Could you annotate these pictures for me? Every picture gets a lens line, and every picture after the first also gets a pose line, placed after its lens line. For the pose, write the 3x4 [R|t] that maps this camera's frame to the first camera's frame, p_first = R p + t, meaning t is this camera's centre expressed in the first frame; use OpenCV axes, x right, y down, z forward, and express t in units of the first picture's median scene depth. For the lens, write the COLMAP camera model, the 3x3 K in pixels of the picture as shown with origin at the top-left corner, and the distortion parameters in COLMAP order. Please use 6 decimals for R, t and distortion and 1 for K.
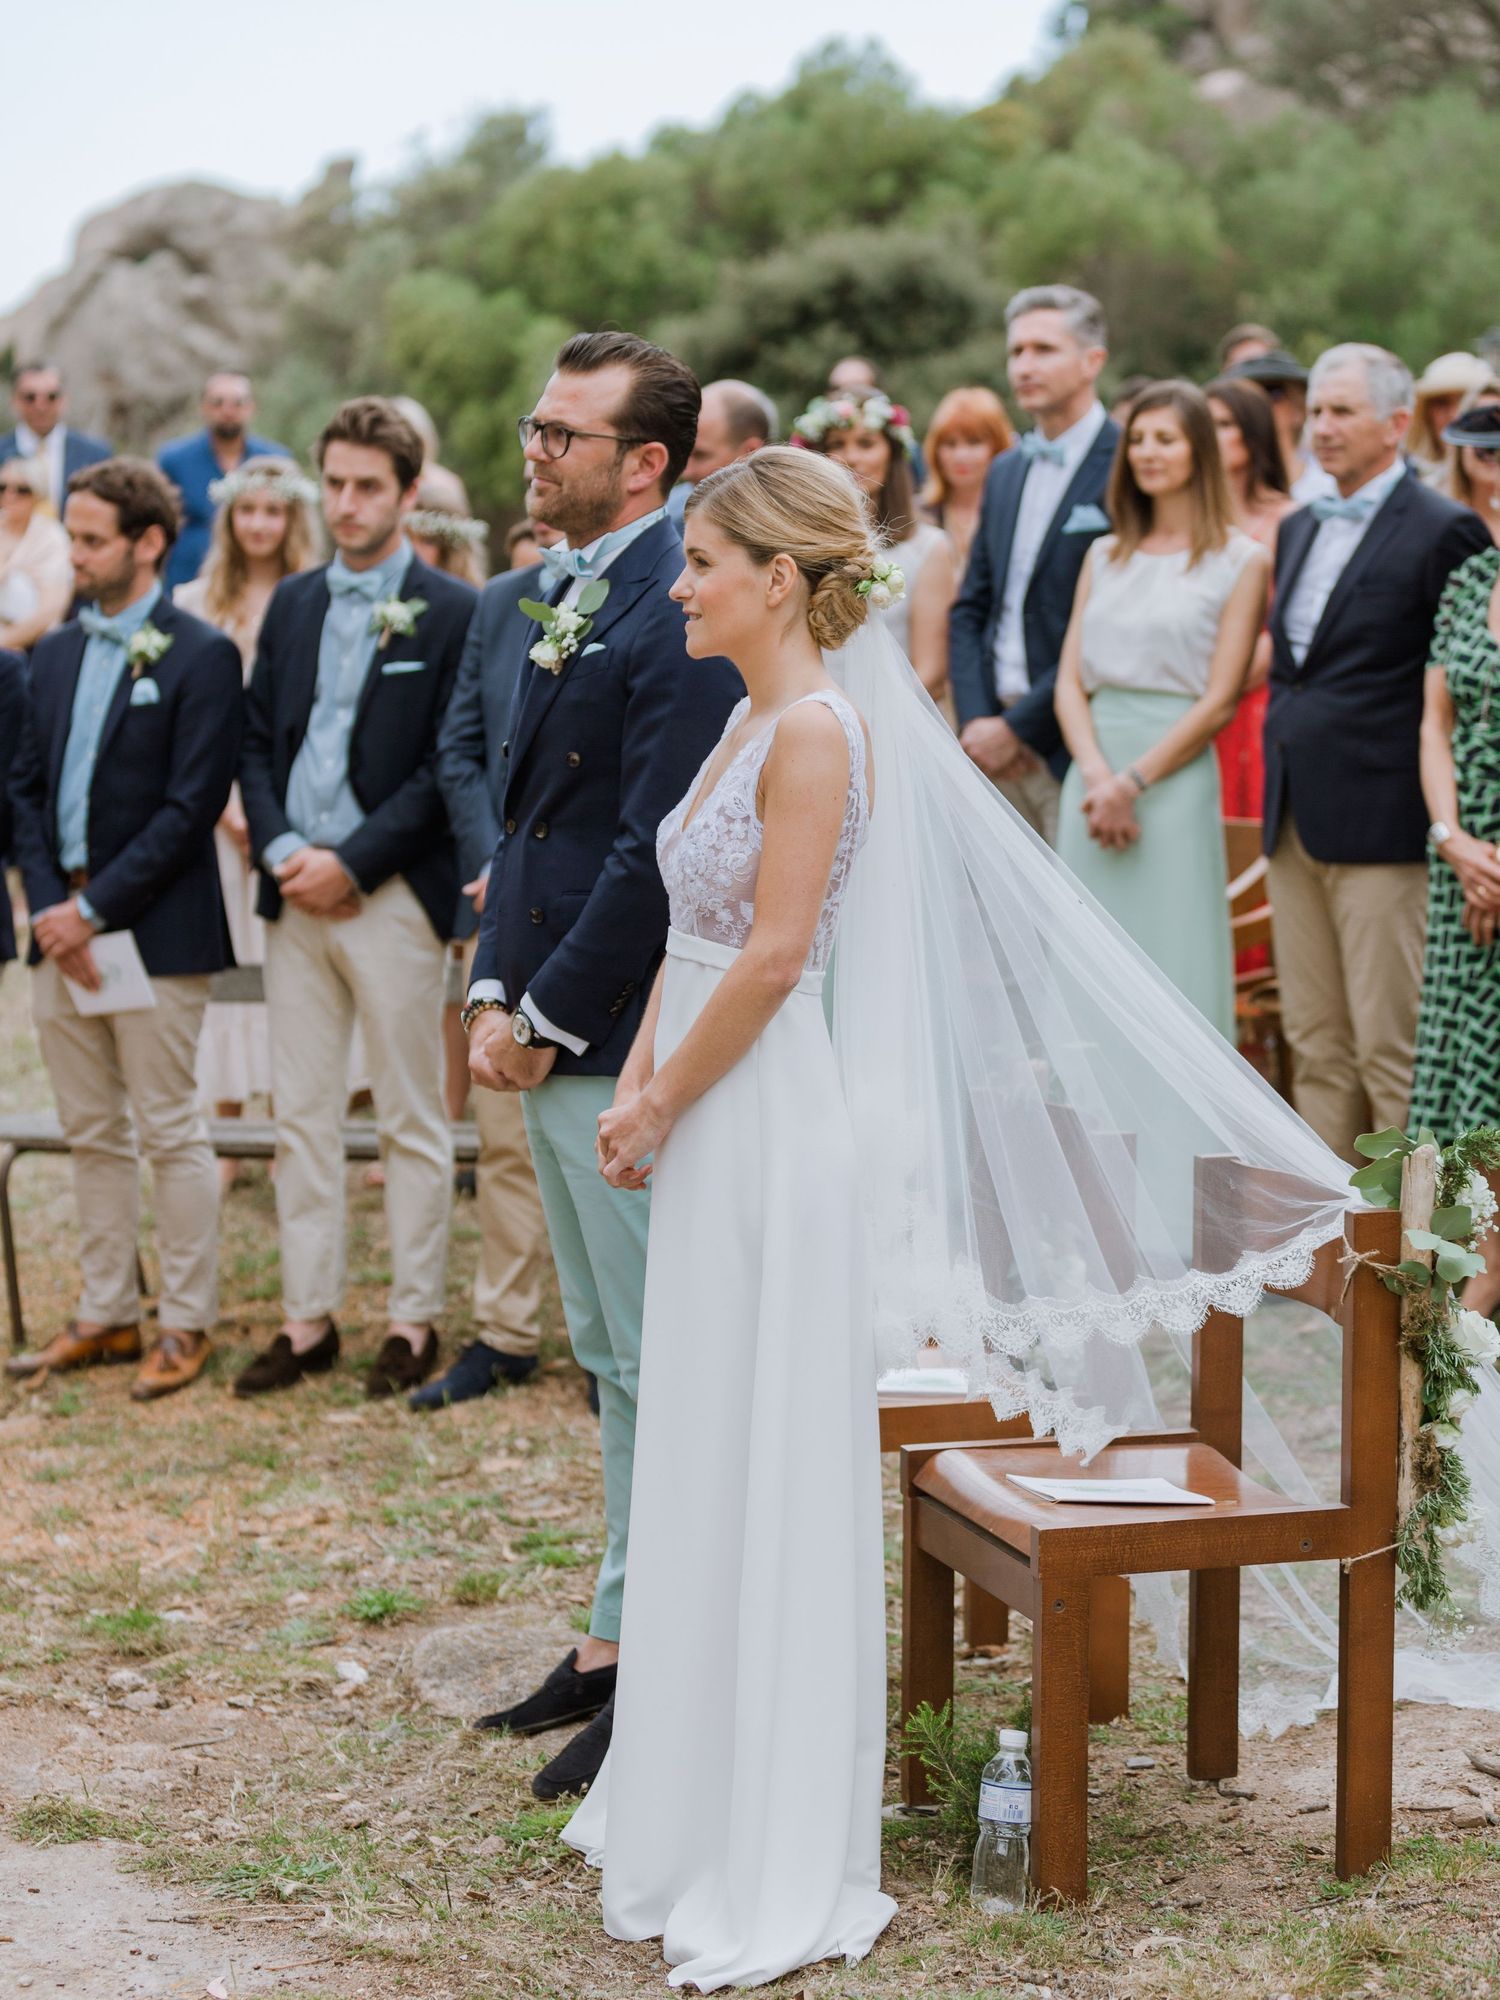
lens RADIAL K [[3919.6, 0, 739.9], [0, 3919.6, 1018.9], [0, 0, 1]] dist [0.041761, 0.000000]
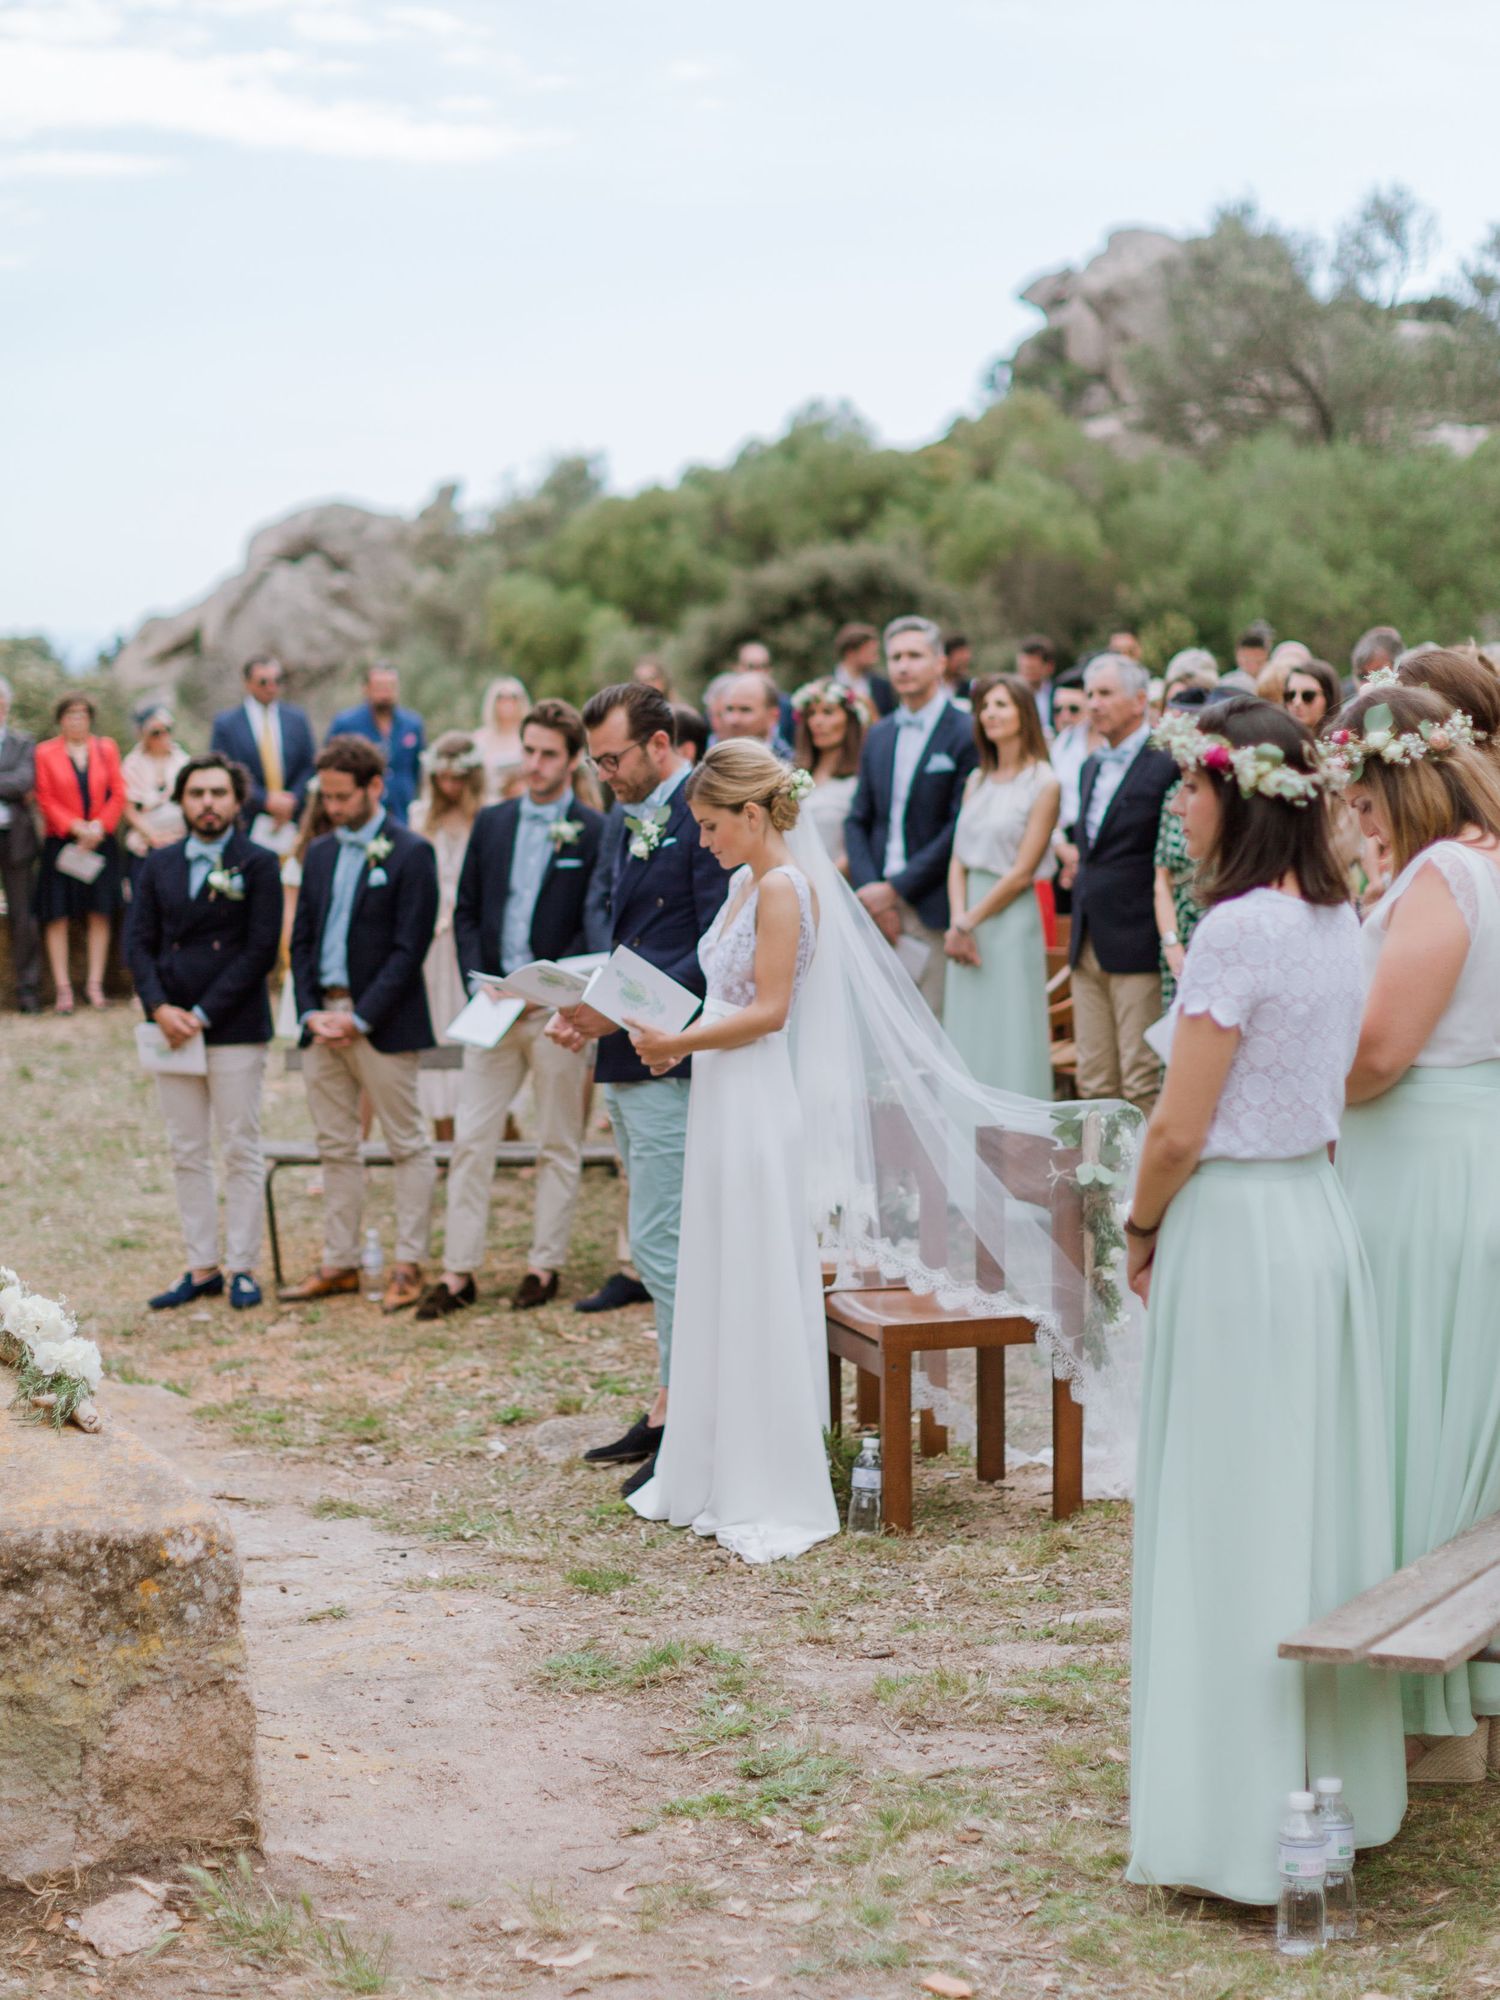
lens RADIAL K [[3163.9, 0, 765.4], [0, 3163.9, 993.8], [0, 0, 1]] dist [0.134740, 0.000000]
pose [[0.999936, -0.011301, 0.000070, 0.016175], [0.011290, 0.998704, -0.049635, 0.033543], [0.000491, 0.049632, 0.998767, -0.319567]]
